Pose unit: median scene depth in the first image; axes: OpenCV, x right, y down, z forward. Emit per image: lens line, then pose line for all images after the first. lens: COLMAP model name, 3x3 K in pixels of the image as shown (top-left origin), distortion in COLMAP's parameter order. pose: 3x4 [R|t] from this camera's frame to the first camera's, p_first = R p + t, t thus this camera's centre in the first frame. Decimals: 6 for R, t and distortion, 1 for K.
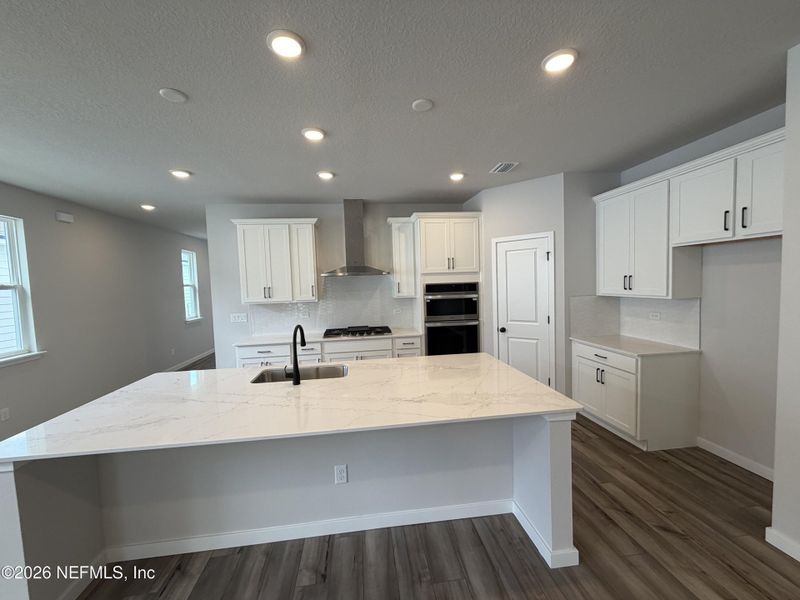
lens RADIAL K [[318.9, 0, 397.6], [0, 318.9, 301.1], [0, 0, 1]] dist [-0.001203, 0.000333]
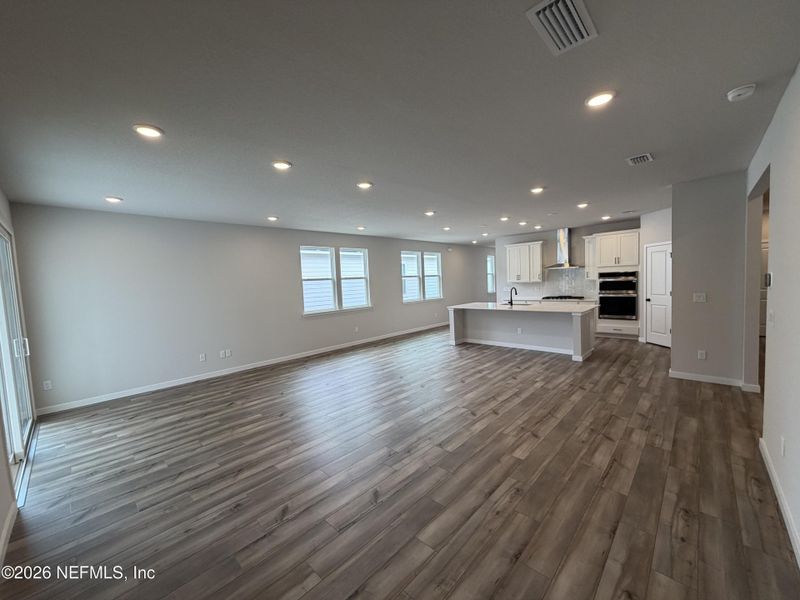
lens RADIAL K [[318.9, 0, 396.8], [0, 318.9, 301.0], [0, 0, 1]] dist [-0.001203, 0.000333]
pose [[0.632156, 0.056141, -0.772805, 0.760440], [-0.023290, 0.998298, 0.053471, 0.036945], [0.774491, -0.015803, 0.632387, -1.024830]]
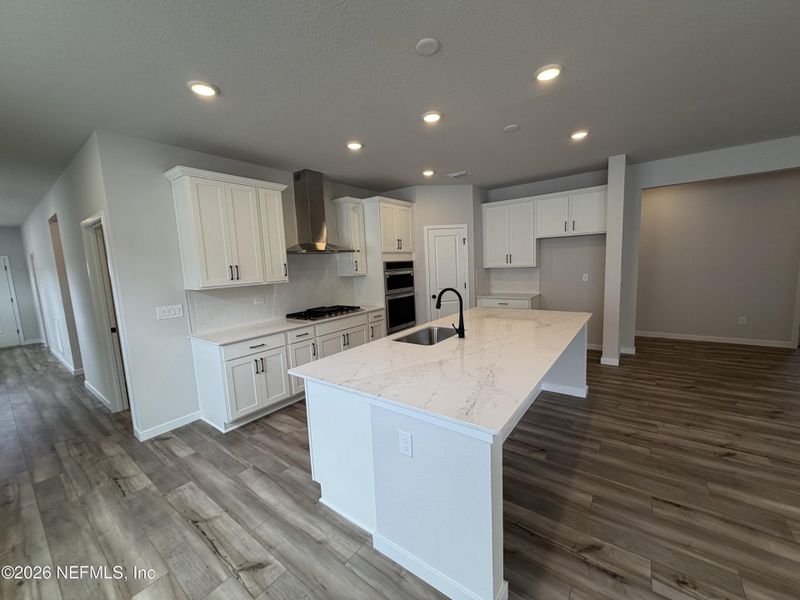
lens RADIAL K [[318.9, 0, 398.1], [0, 318.9, 299.4], [0, 0, 1]] dist [-0.001203, 0.000333]
pose [[0.698699, -0.082175, 0.710681, -0.685914], [0.065307, 0.996560, 0.051025, 0.024343], [-0.712429, 0.010761, 0.701662, 0.180506]]
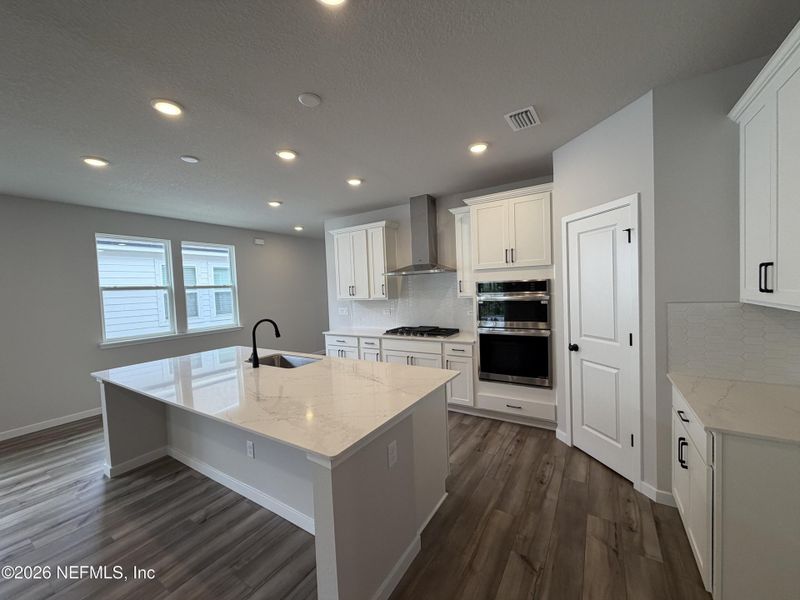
lens RADIAL K [[318.9, 0, 396.7], [0, 318.9, 300.0], [0, 0, 1]] dist [-0.001203, 0.000333]
pose [[0.769153, 0.027316, -0.638481, 0.459006], [-0.022548, 0.999624, 0.015605, -0.014887], [0.638667, 0.002394, 0.769480, 0.213075]]
